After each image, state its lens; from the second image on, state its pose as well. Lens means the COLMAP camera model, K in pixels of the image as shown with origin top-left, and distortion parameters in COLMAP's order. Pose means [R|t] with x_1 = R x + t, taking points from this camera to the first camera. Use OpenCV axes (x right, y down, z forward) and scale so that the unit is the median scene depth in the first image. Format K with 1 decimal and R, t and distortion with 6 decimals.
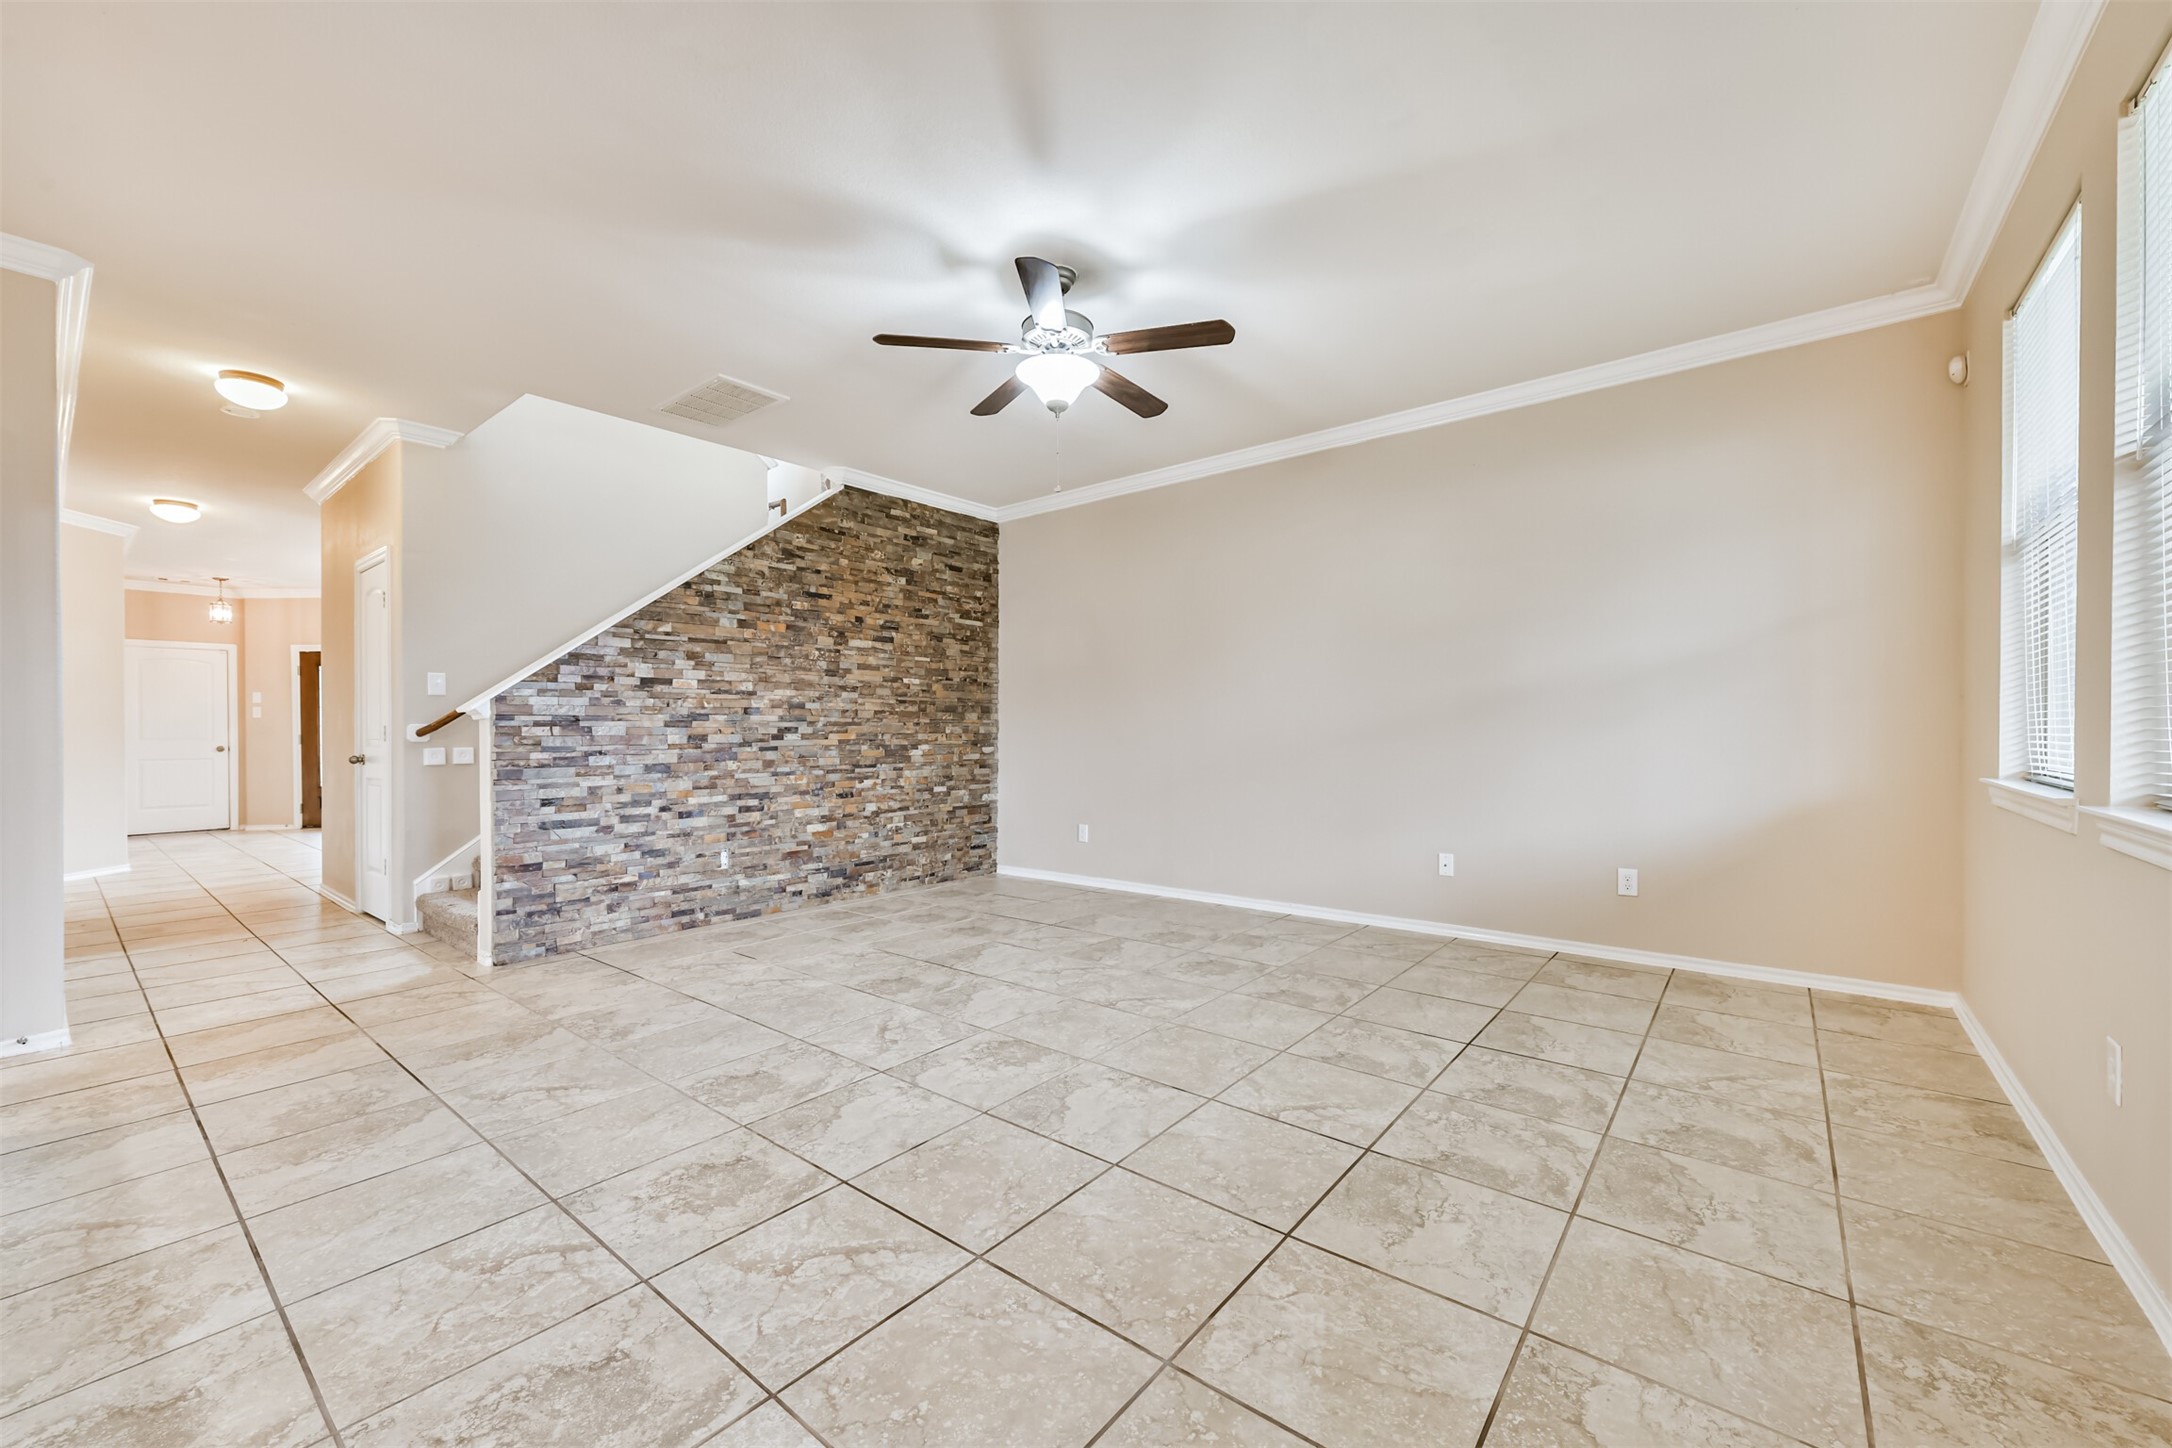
lens RADIAL K [[852.1, 0, 1096.7], [0, 852.1, 729.8], [0, 0, 1]] dist [0.004489, -0.000644]
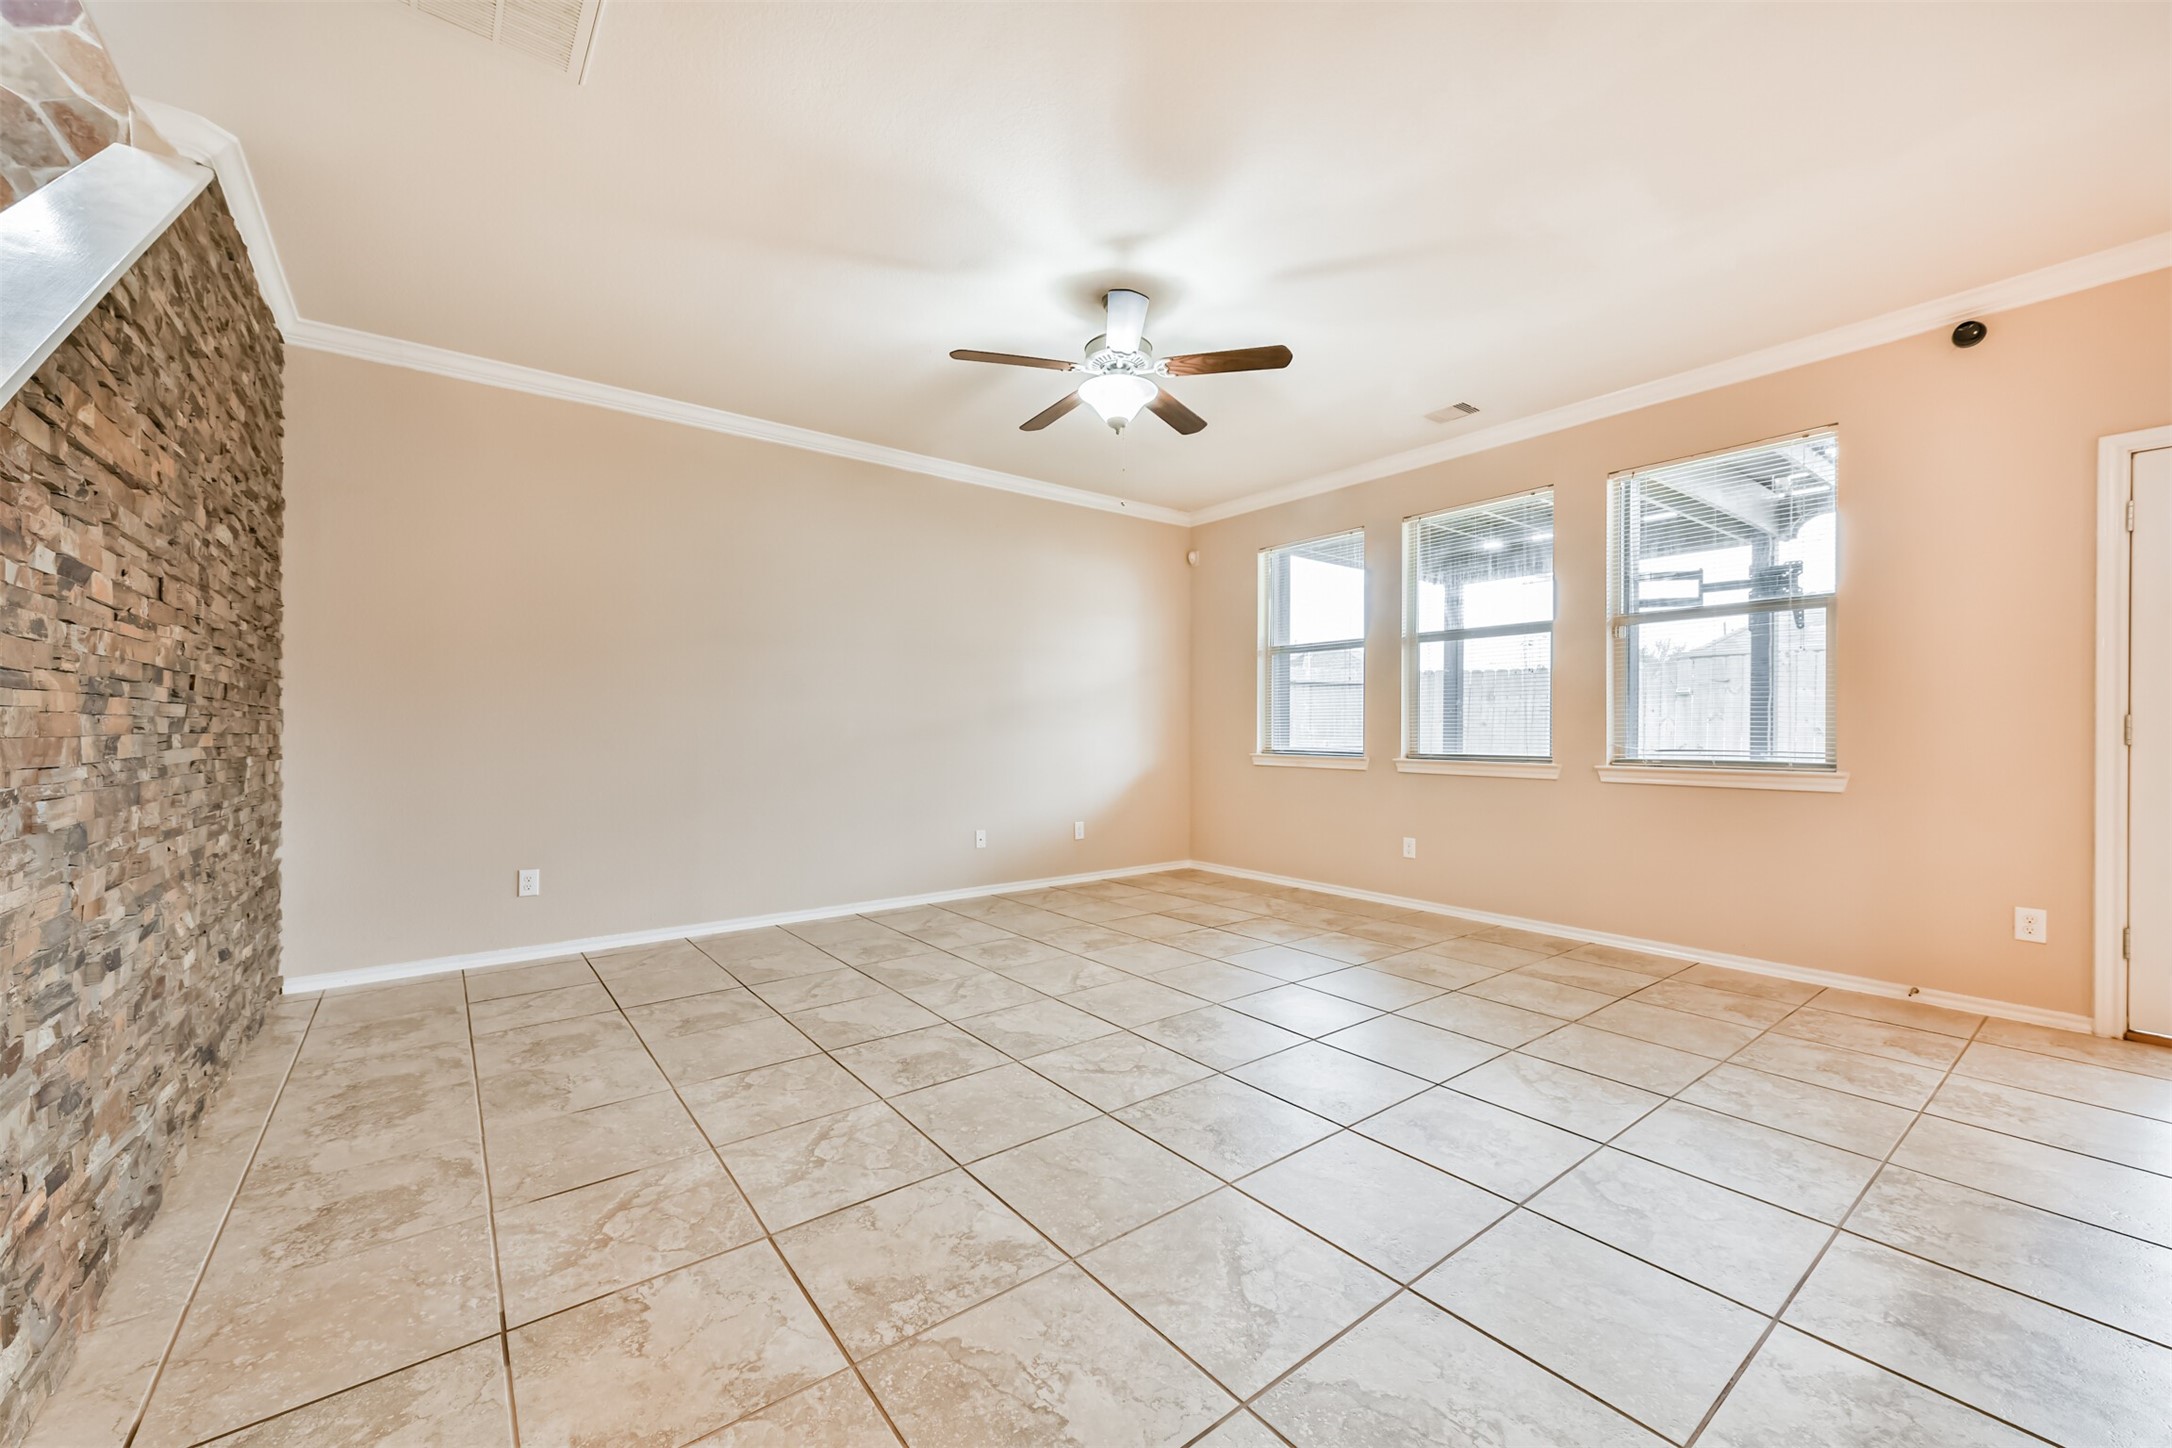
lens RADIAL K [[852.1, 0, 1082.8], [0, 852.1, 724.0], [0, 0, 1]] dist [0.004489, -0.000644]
pose [[0.232238, 0.012118, 0.972584, -0.968859], [-0.000740, 0.999924, -0.012282, 0.006993], [-0.972659, 0.002132, 0.232229, 0.713794]]
